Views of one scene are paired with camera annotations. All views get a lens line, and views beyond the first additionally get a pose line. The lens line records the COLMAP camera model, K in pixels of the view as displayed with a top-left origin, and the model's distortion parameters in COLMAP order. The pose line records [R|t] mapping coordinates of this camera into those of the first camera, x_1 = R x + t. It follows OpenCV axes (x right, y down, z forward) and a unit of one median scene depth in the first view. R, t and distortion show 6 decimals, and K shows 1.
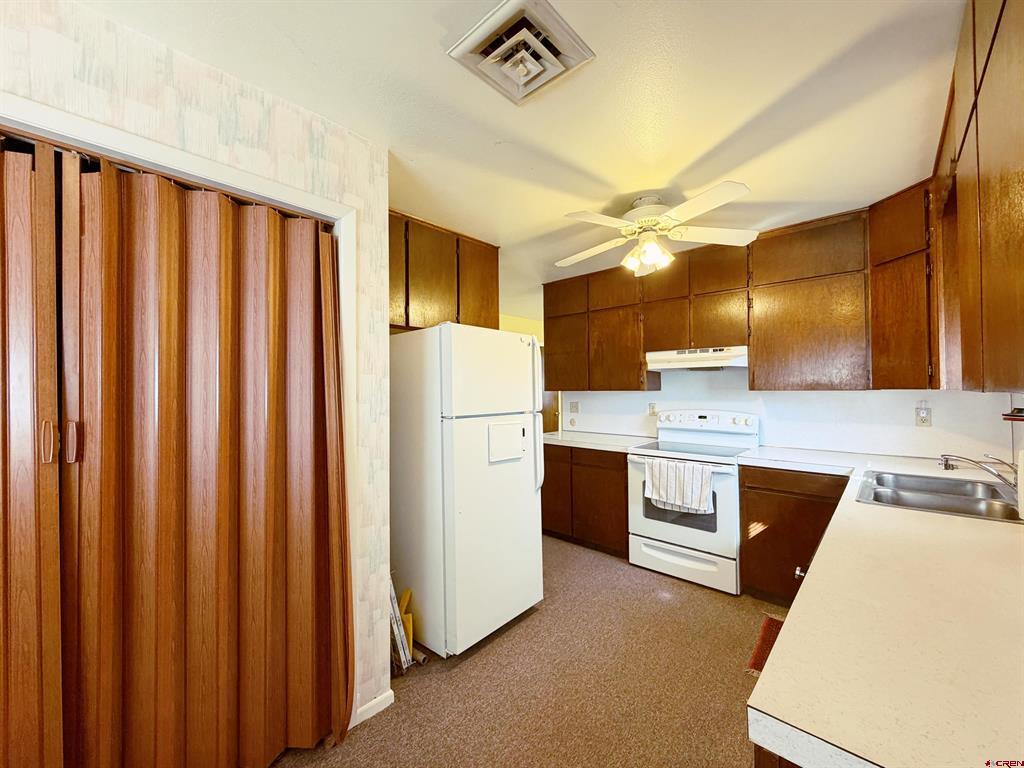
lens RADIAL K [[410.5, 0, 508.8], [0, 410.5, 384.3], [0, 0, 1]] dist [0.000096, 0.000617]
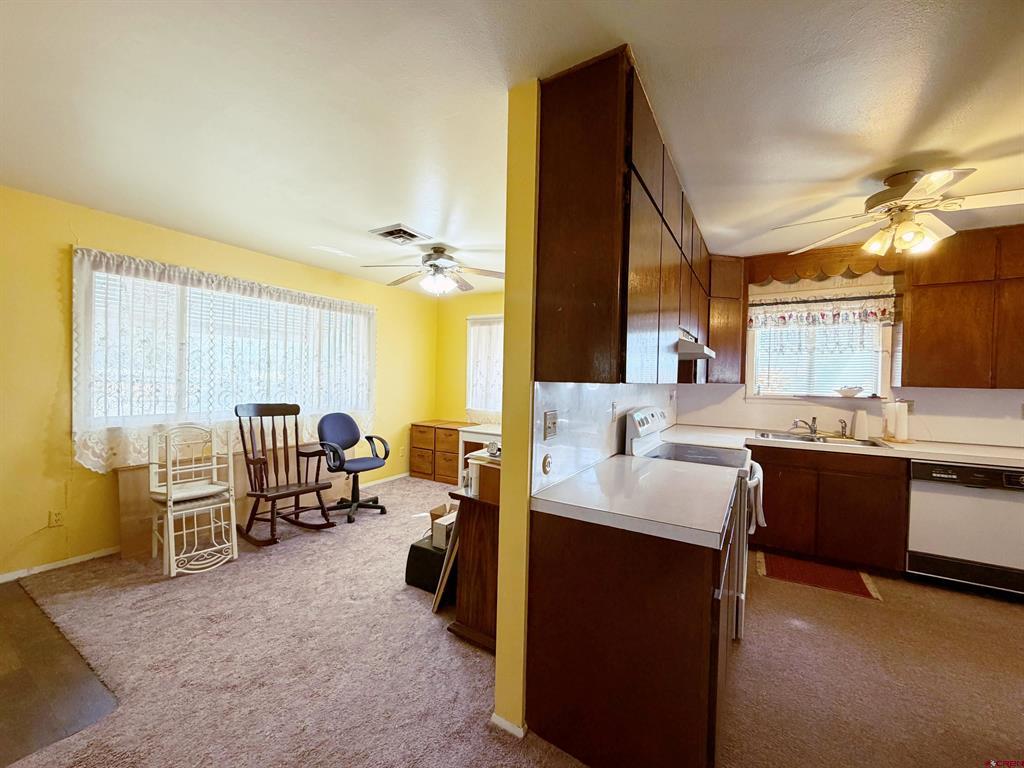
lens RADIAL K [[410.5, 0, 508.4], [0, 410.5, 384.6], [0, 0, 1]] dist [0.000096, 0.000617]
pose [[-0.205526, -0.009652, 0.978604, -0.336085], [-0.030741, 0.999522, 0.003402, 0.030716], [-0.978169, -0.029384, -0.205724, 1.814503]]
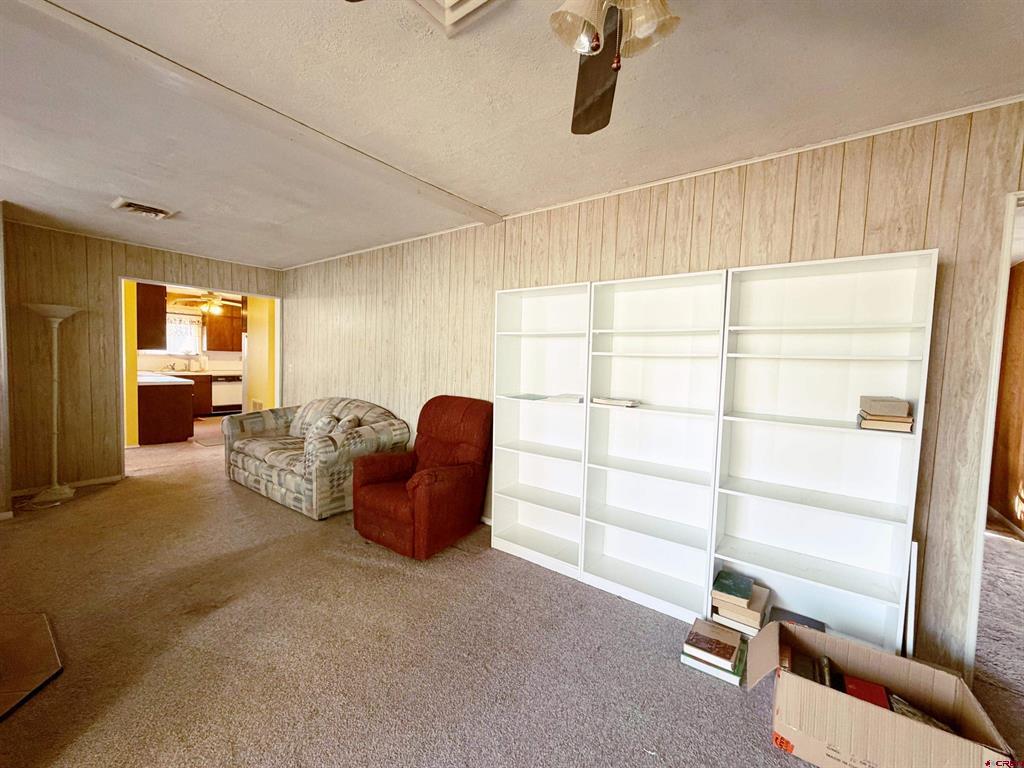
lens RADIAL K [[410.5, 0, 511.2], [0, 410.5, 384.0], [0, 0, 1]] dist [0.000096, 0.000617]
pose [[-0.993695, -0.020361, -0.110256, -1.448155], [-0.026247, 0.998291, 0.052205, 0.037682], [0.109005, 0.054770, -0.992531, 3.949565]]
